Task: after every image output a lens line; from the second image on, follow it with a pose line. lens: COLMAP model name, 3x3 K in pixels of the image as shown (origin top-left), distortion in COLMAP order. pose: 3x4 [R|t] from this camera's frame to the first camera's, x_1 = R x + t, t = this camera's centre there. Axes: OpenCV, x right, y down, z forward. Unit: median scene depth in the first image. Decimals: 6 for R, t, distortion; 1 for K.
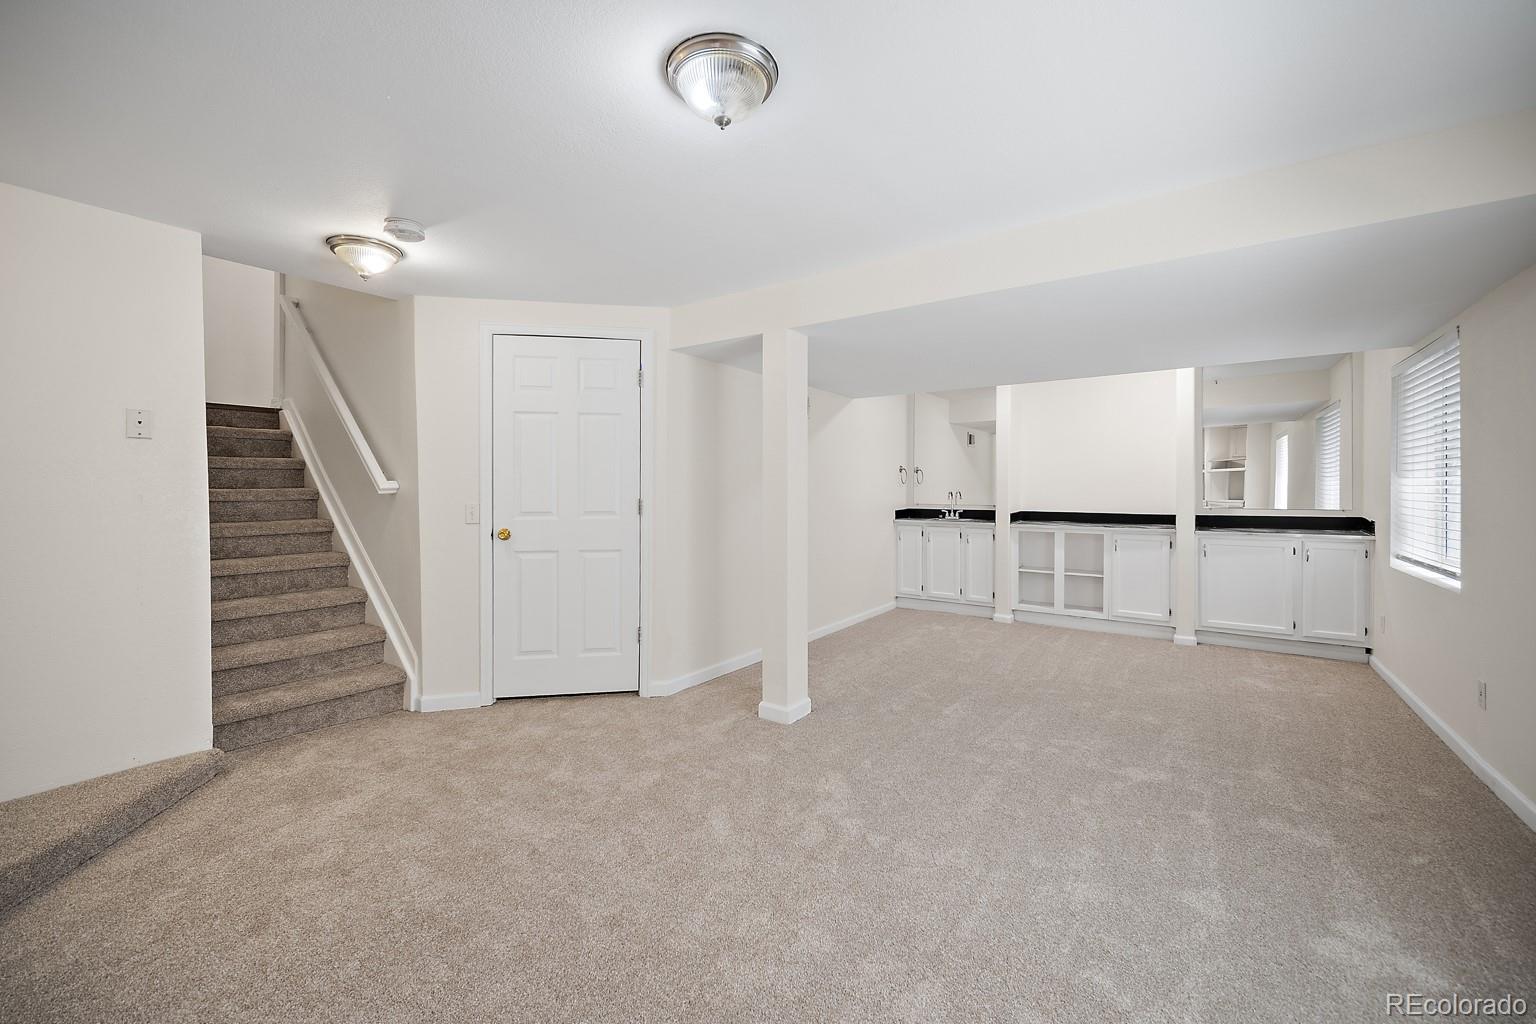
lens RADIAL K [[613.3, 0, 767.5], [0, 613.3, 491.6], [0, 0, 1]] dist [0.003408, -0.001063]
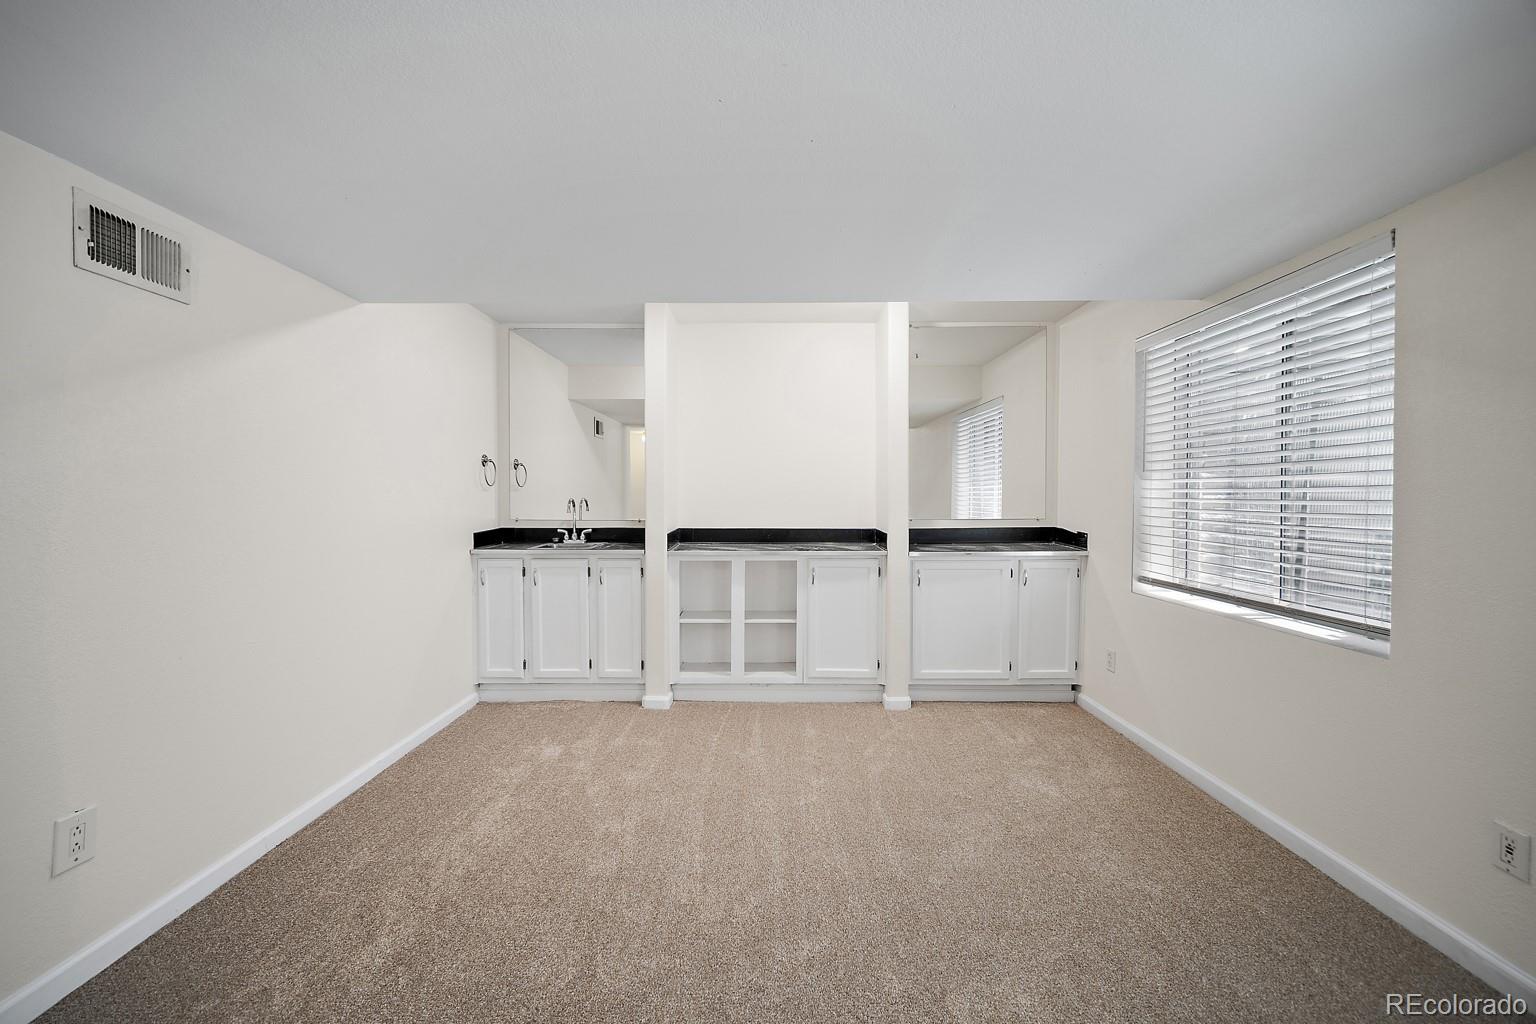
lens RADIAL K [[613.3, 0, 769.5], [0, 613.3, 505.7], [0, 0, 1]] dist [0.003408, -0.001063]
pose [[0.823389, -0.011455, 0.567362, 0.127206], [0.004324, 0.999894, 0.013912, -0.001290], [-0.567461, -0.009002, 0.823351, 0.429627]]
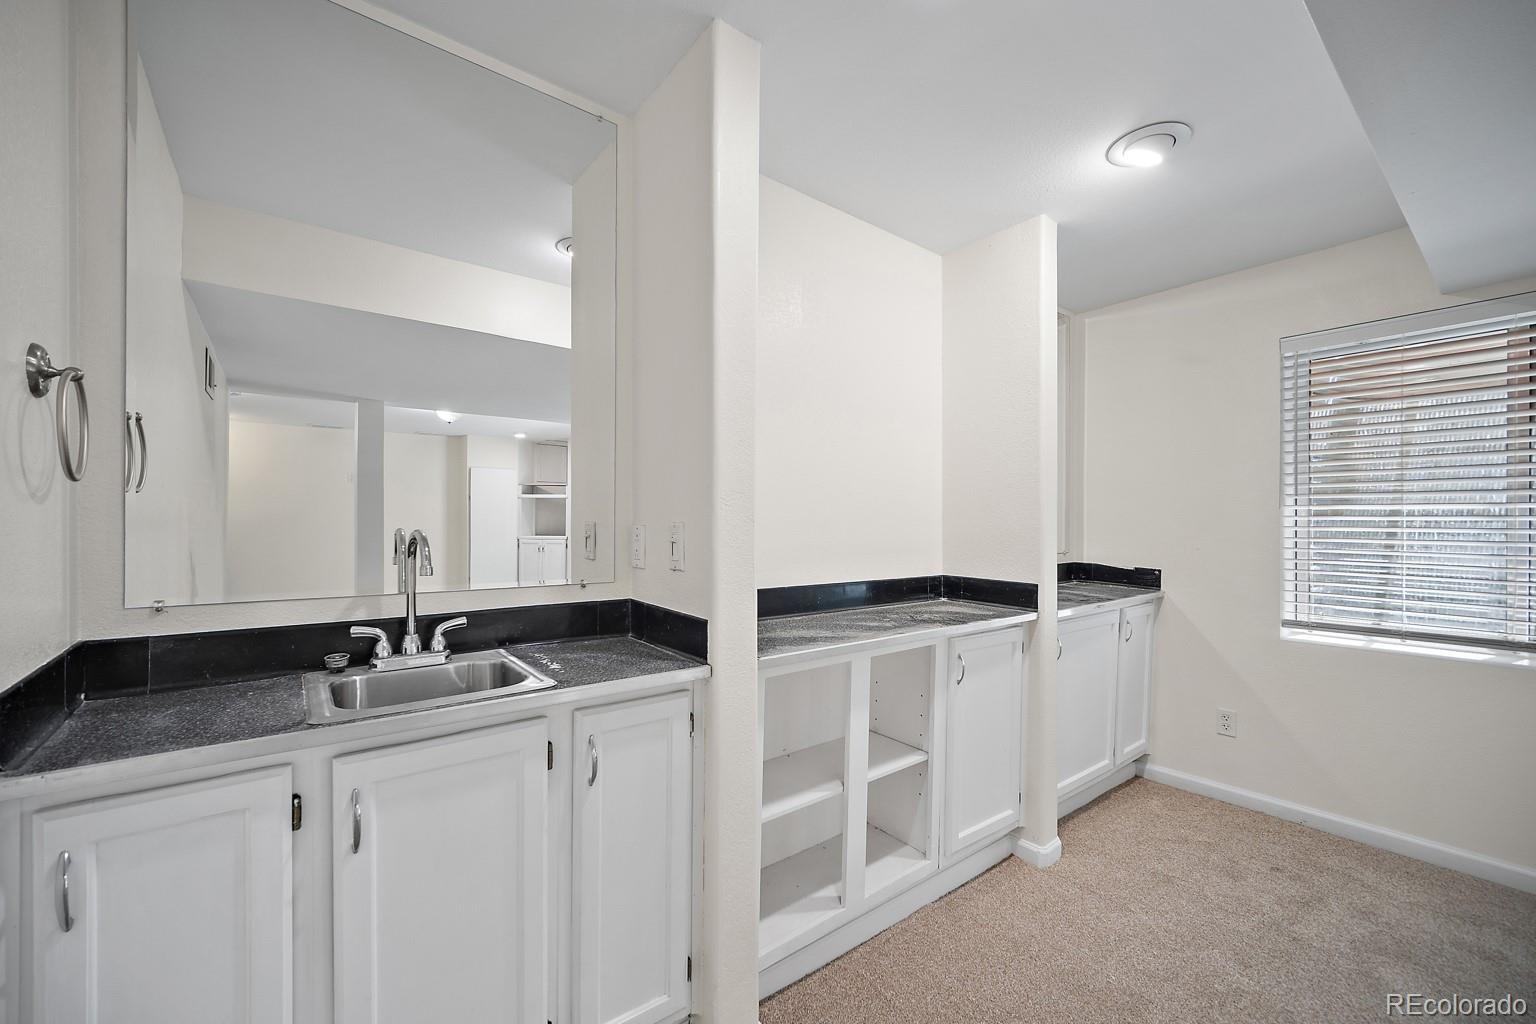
lens RADIAL K [[613.3, 0, 766.5], [0, 613.3, 518.2], [0, 0, 1]] dist [0.003408, -0.001063]
pose [[0.289795, 0.005098, 0.957075, 0.155303], [0.001758, 0.999981, -0.005859, -0.003752], [-0.957087, 0.003380, 0.289780, 0.935292]]
